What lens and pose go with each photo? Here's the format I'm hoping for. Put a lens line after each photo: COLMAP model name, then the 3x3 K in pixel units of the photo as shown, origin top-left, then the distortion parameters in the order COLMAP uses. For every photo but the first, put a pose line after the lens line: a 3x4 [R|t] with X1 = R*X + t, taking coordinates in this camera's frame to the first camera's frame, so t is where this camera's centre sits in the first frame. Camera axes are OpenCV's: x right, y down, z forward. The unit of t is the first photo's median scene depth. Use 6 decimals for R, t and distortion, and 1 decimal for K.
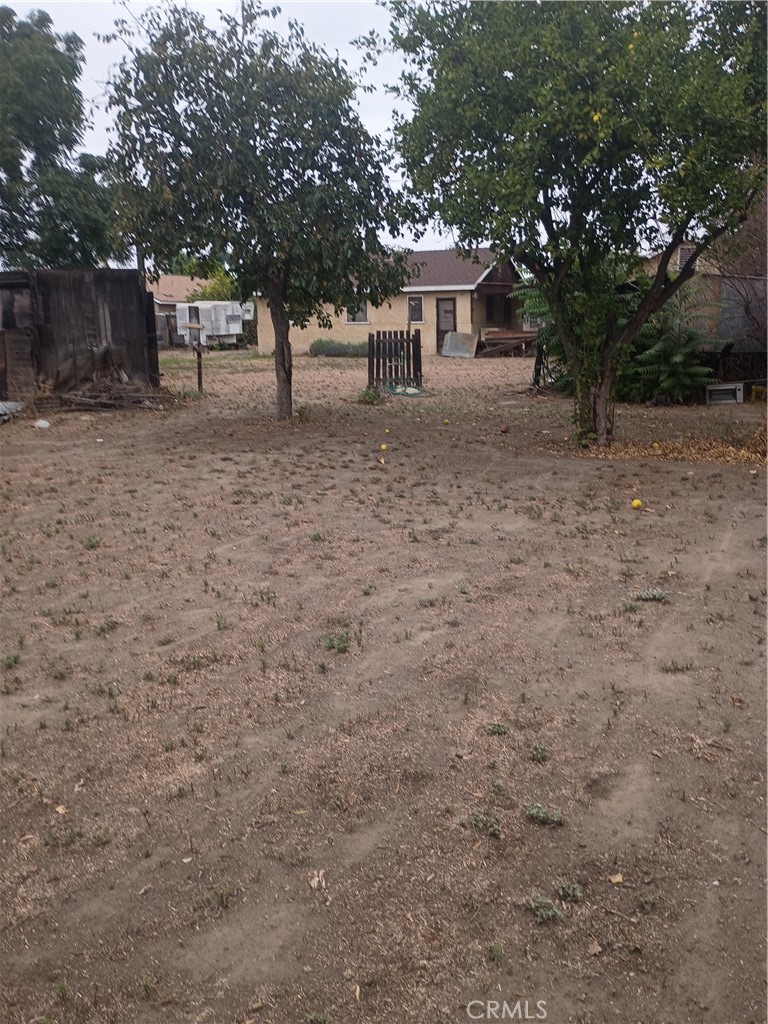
lens RADIAL K [[853.5, 0, 387.3], [0, 853.5, 508.2], [0, 0, 1]] dist [0.047820, -0.039413]
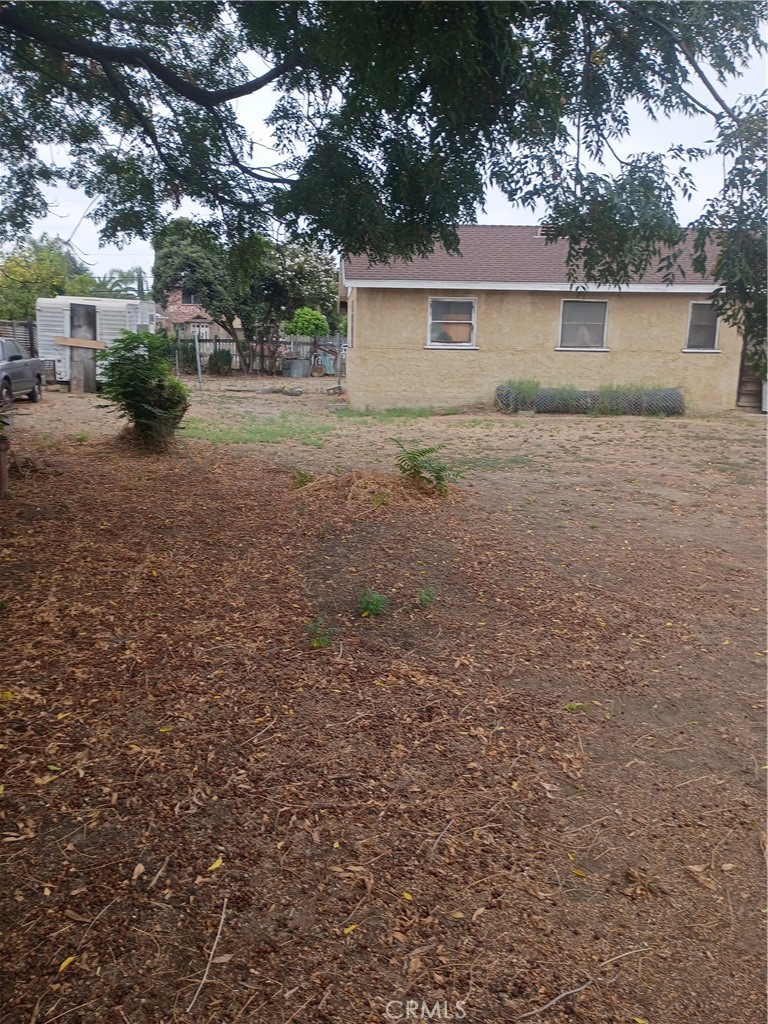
lens RADIAL K [[853.5, 0, 381.7], [0, 853.5, 505.6], [0, 0, 1]] dist [0.047820, -0.039413]
pose [[0.880839, -0.064211, 0.469042, -0.351073], [0.076559, 0.997039, -0.007280, -0.112162], [-0.467185, 0.042321, 0.883146, 0.530150]]
